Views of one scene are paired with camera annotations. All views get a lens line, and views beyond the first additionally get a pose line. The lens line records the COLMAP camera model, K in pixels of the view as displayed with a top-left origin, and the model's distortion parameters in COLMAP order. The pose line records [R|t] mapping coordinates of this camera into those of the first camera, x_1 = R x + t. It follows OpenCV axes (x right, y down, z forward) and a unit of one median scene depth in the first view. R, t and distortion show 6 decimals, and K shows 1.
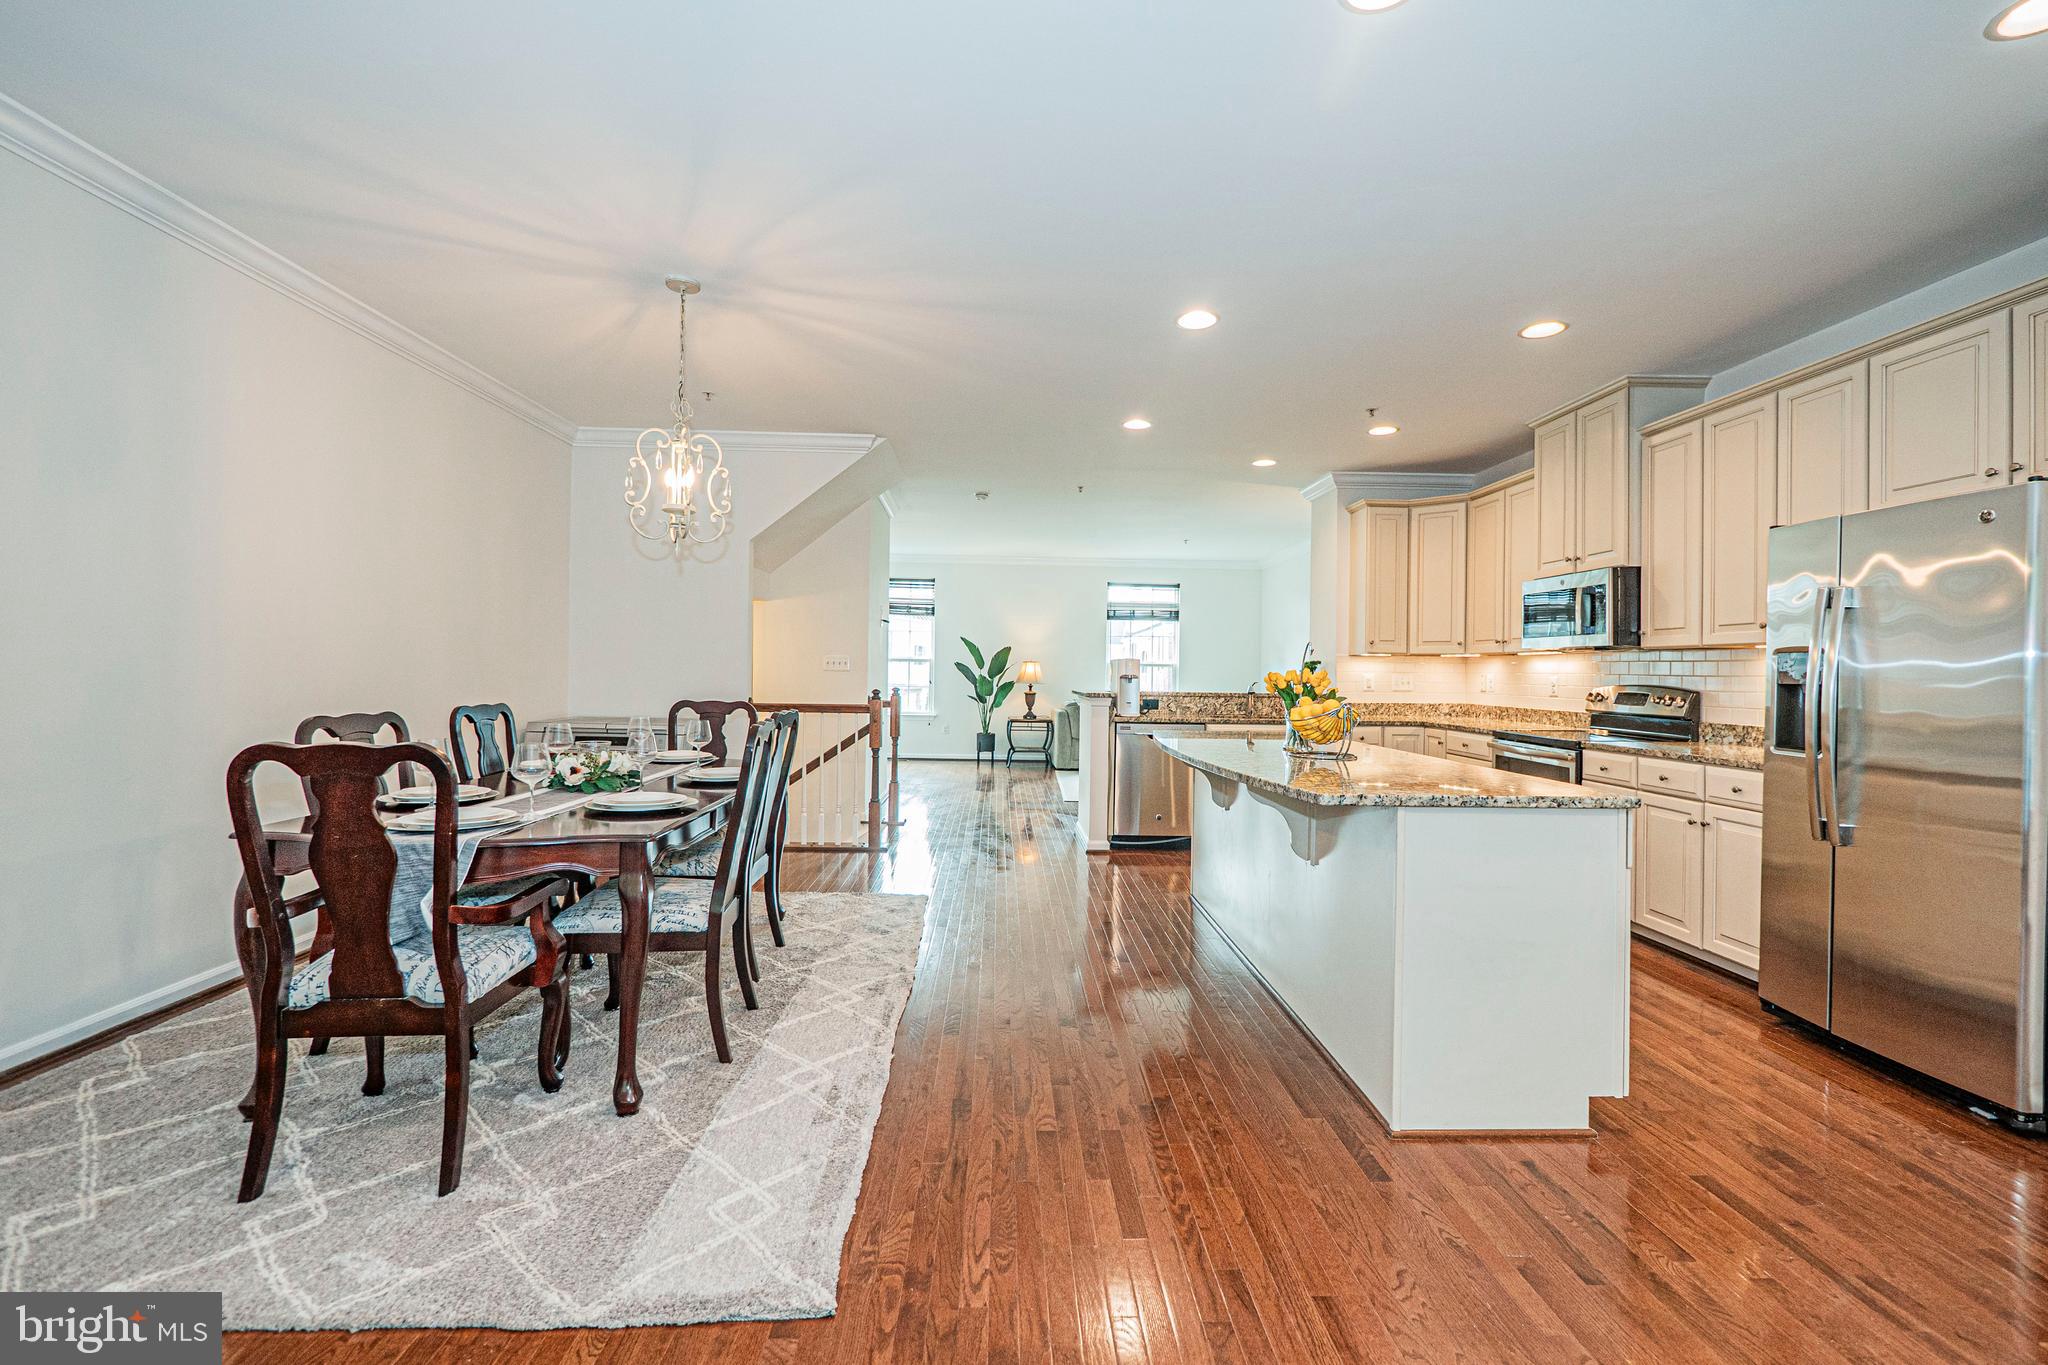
lens RADIAL K [[866.9, 0, 1033.7], [0, 866.9, 673.4], [0, 0, 1]] dist [-0.003013, 0.000456]
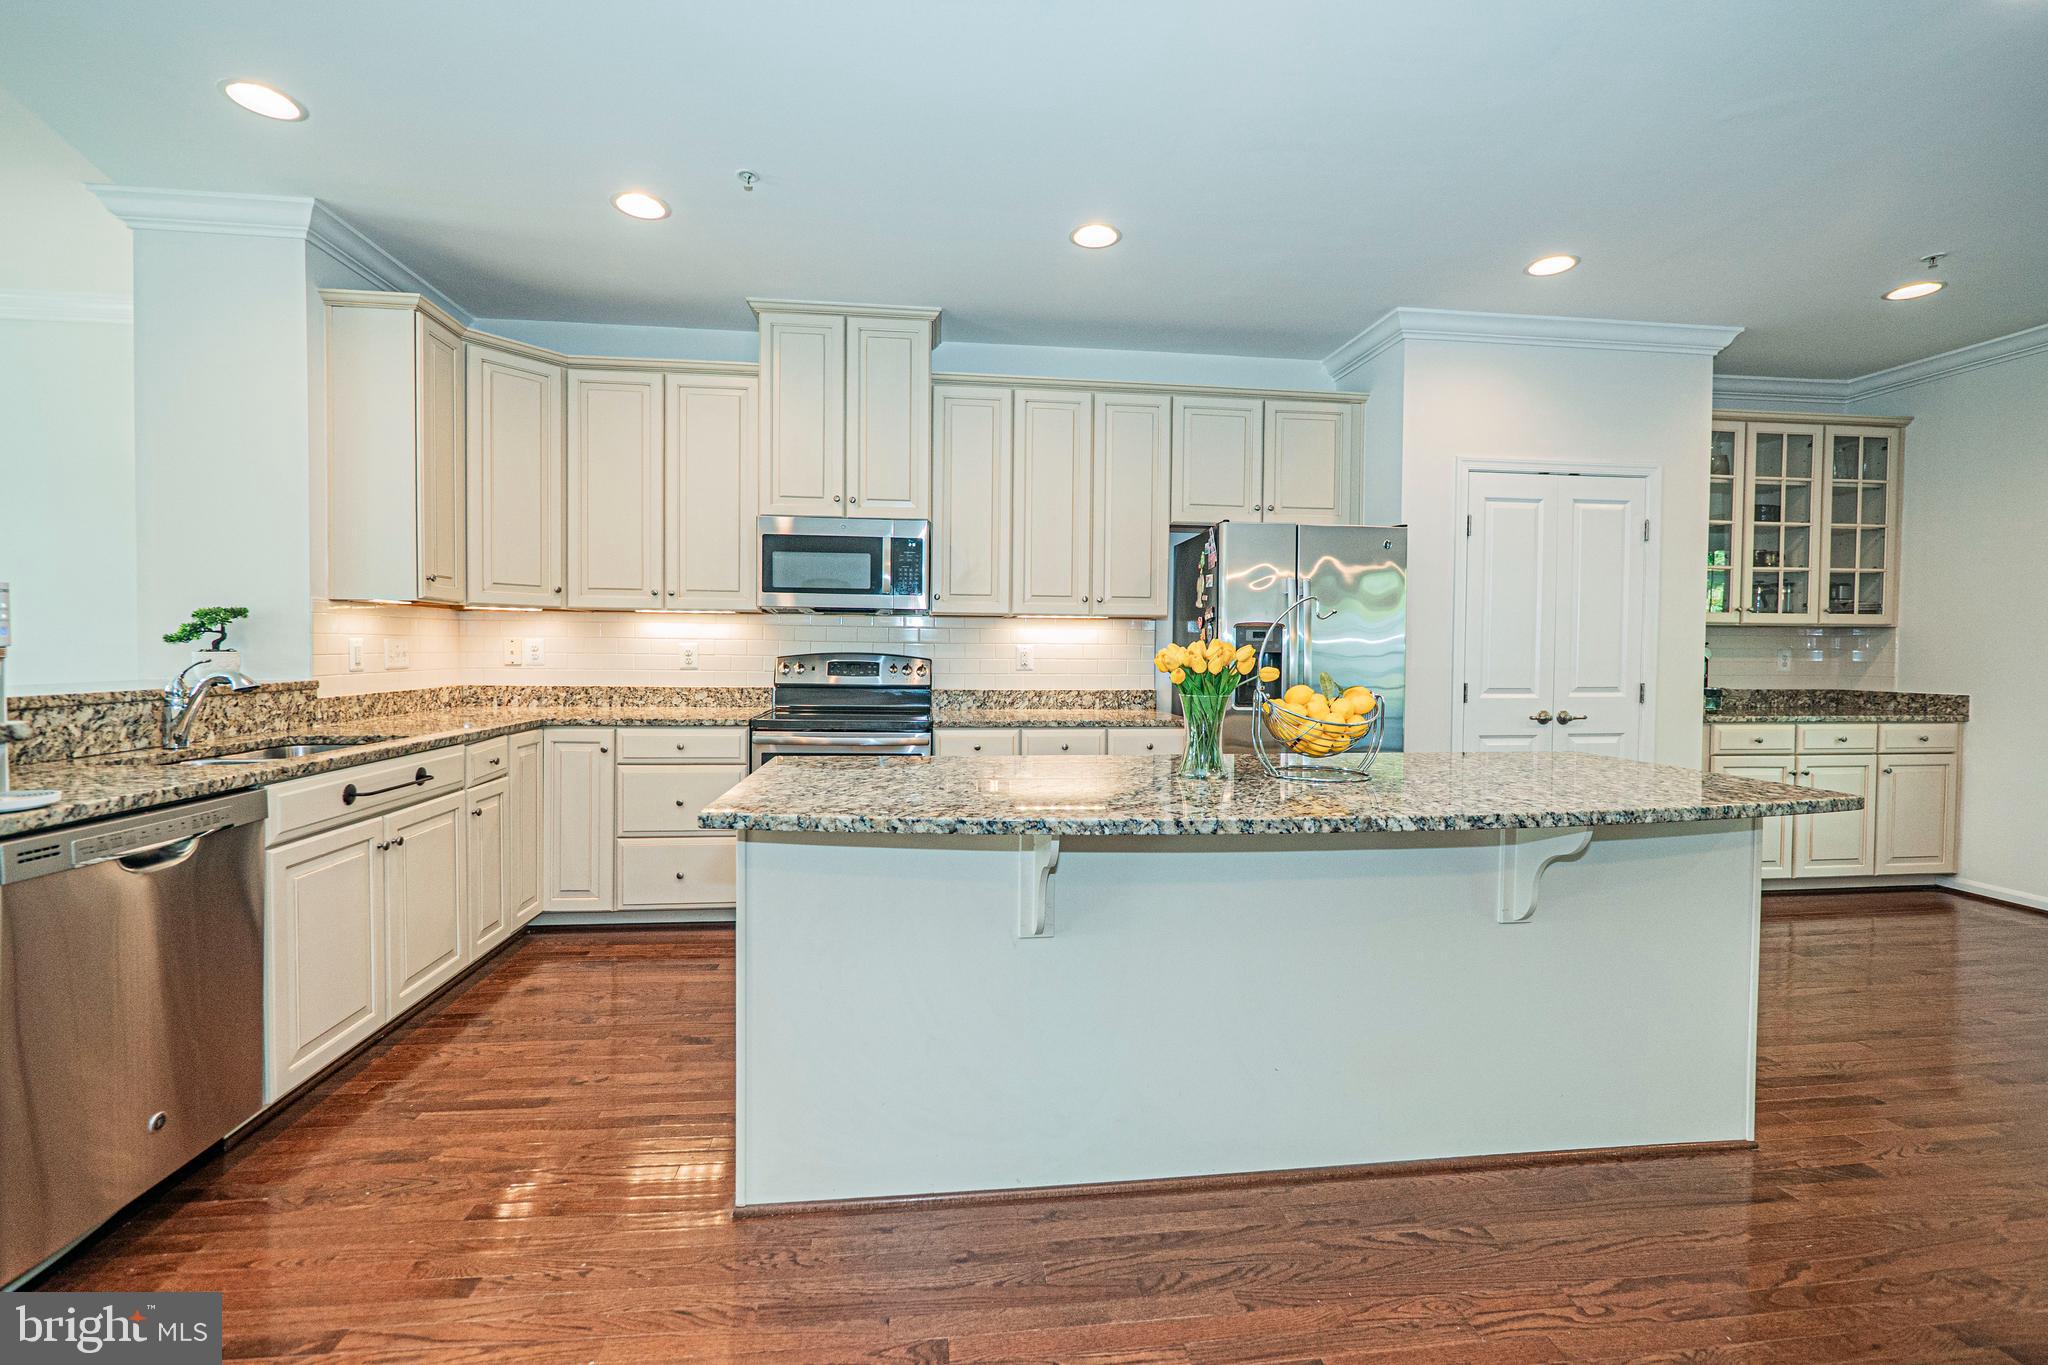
lens RADIAL K [[866.9, 0, 1025.9], [0, 866.9, 666.2], [0, 0, 1]] dist [-0.003013, 0.000456]
pose [[-0.084658, -0.031716, 0.995905, -0.088731], [-0.007704, 0.999484, 0.031175, -0.000801], [-0.996380, -0.005033, -0.084858, 0.385739]]
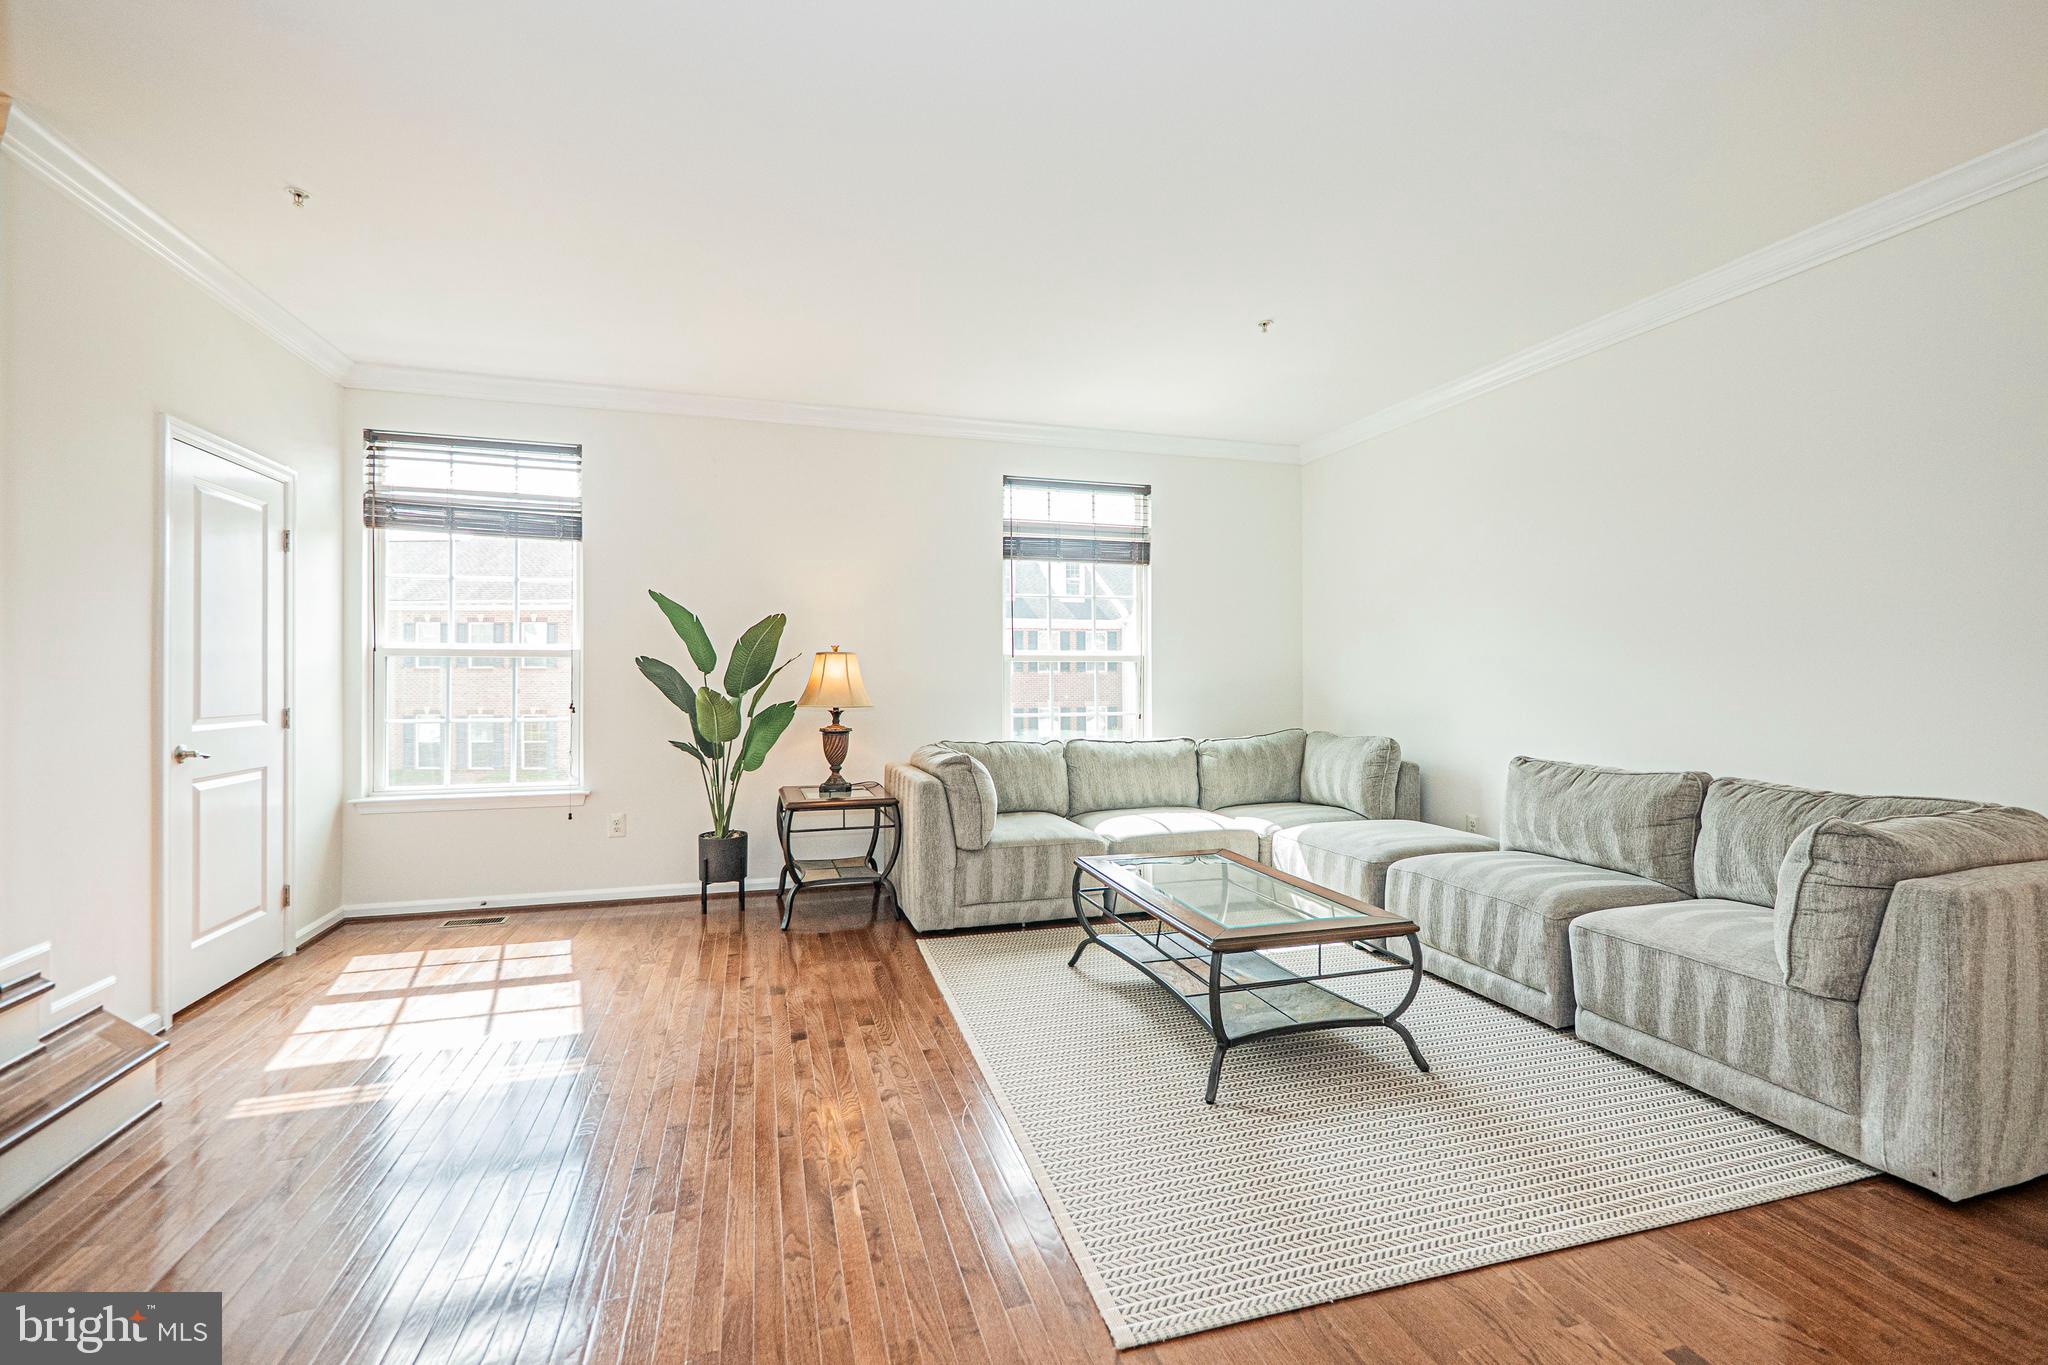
lens RADIAL K [[866.9, 0, 1008.2], [0, 866.9, 673.6], [0, 0, 1]] dist [-0.003013, 0.000456]
pose [[0.968829, -0.017111, 0.247140, -0.025660], [0.019032, 0.999804, -0.005386, -0.000109], [-0.246999, 0.009922, 0.968965, 0.590249]]
